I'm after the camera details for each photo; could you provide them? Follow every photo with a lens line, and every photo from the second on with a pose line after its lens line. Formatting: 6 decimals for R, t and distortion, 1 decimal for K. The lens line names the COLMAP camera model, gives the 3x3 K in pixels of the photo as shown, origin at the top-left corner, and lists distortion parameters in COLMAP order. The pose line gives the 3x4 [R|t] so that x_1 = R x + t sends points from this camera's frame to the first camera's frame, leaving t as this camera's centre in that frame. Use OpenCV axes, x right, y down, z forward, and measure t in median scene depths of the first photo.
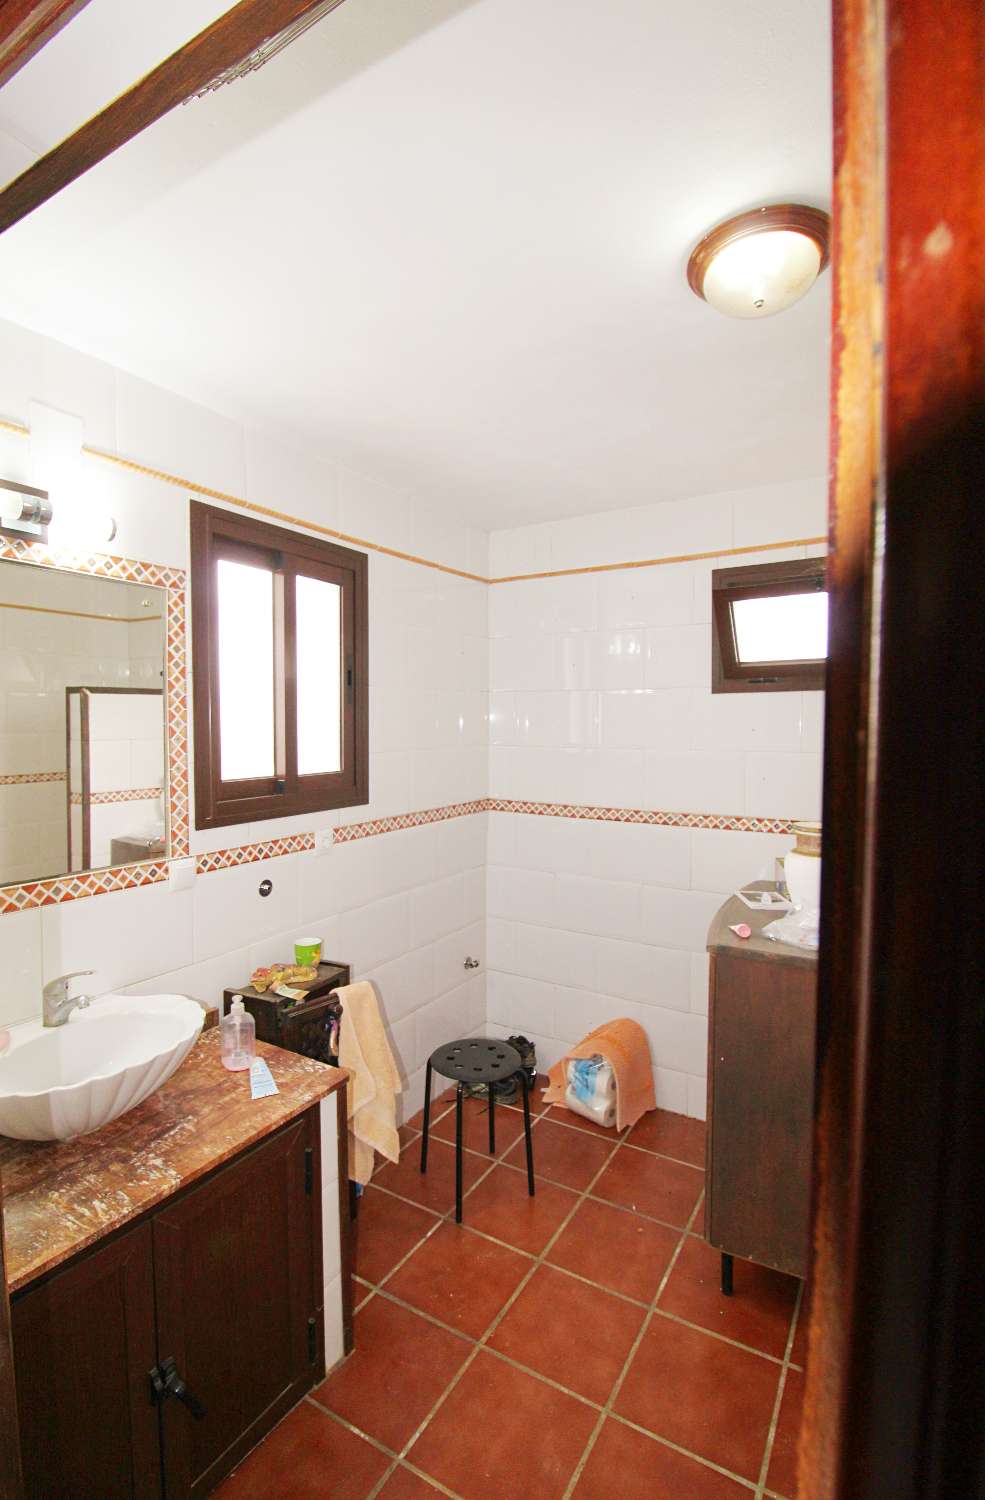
lens RADIAL K [[688.2, 0, 492.5], [0, 688.2, 750.0], [0, 0, 1]] dist [-0.011879, -0.000796]
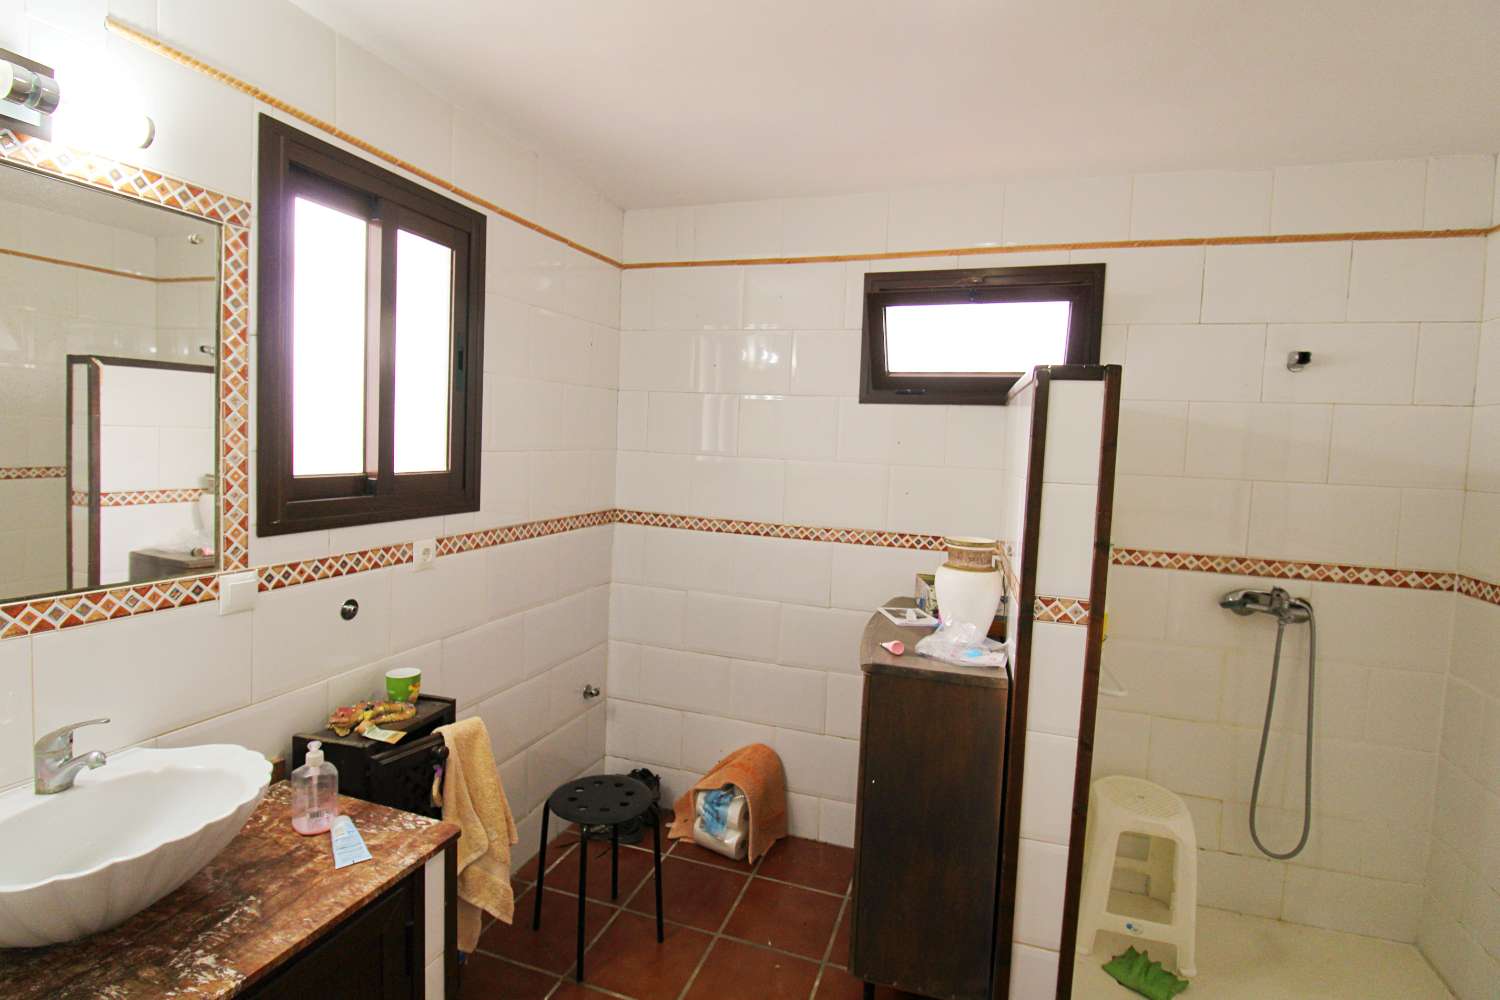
lens RADIAL K [[706.9, 0, 741.3], [0, 706.9, 488.7], [0, 0, 1]] dist [-0.004262, -0.011321]
pose [[0.975863, 0.025989, 0.216832, -0.061725], [-0.031556, 0.999254, 0.022251, 0.024226], [-0.216092, -0.028556, 0.975955, 0.084177]]
